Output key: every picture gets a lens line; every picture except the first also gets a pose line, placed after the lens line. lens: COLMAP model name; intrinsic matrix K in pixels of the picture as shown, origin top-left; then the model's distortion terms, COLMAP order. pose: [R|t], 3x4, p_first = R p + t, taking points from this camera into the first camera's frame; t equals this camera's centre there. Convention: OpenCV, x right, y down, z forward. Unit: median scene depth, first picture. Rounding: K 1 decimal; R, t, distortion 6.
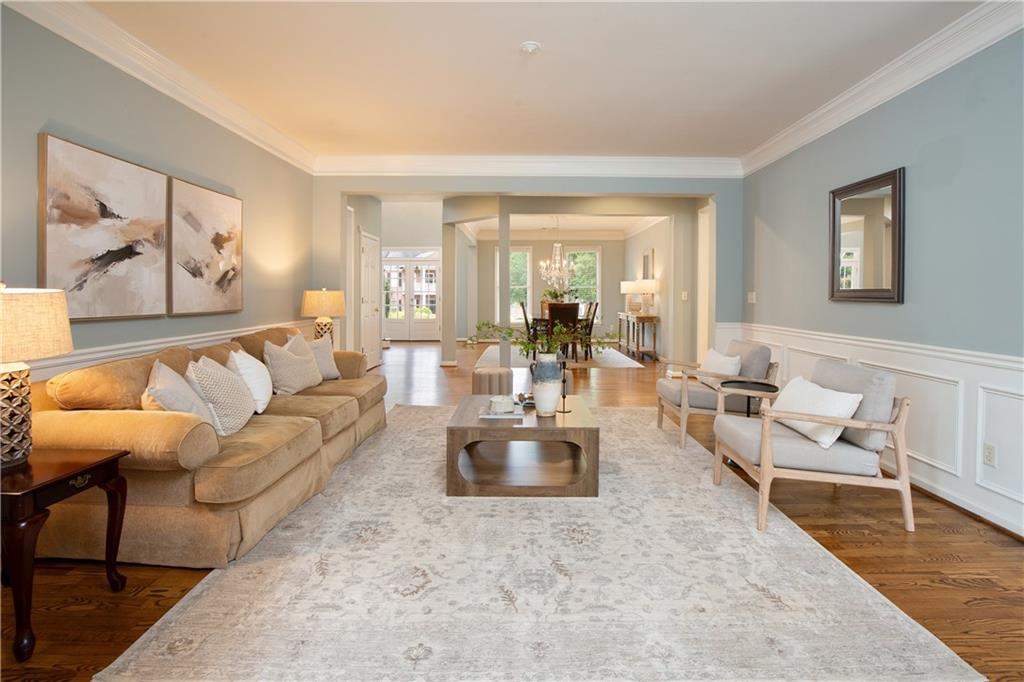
lens RADIAL K [[477.1, 0, 518.2], [0, 477.1, 335.3], [0, 0, 1]] dist [-0.029428, 0.000644]
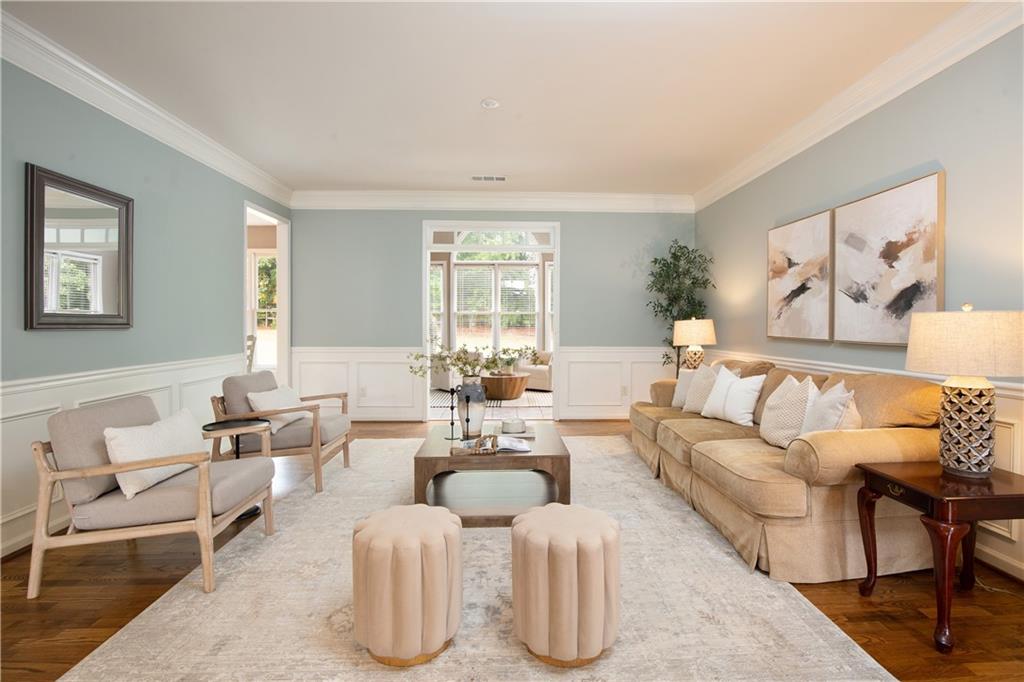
lens RADIAL K [[492.9, 0, 522.8], [0, 492.9, 321.2], [0, 0, 1]] dist [-0.002289, -0.000183]
pose [[-0.998699, -0.002643, -0.050927, 0.002718], [-0.006746, 0.996728, 0.080546, -0.174311], [0.050548, 0.080785, -0.995449, 2.088457]]
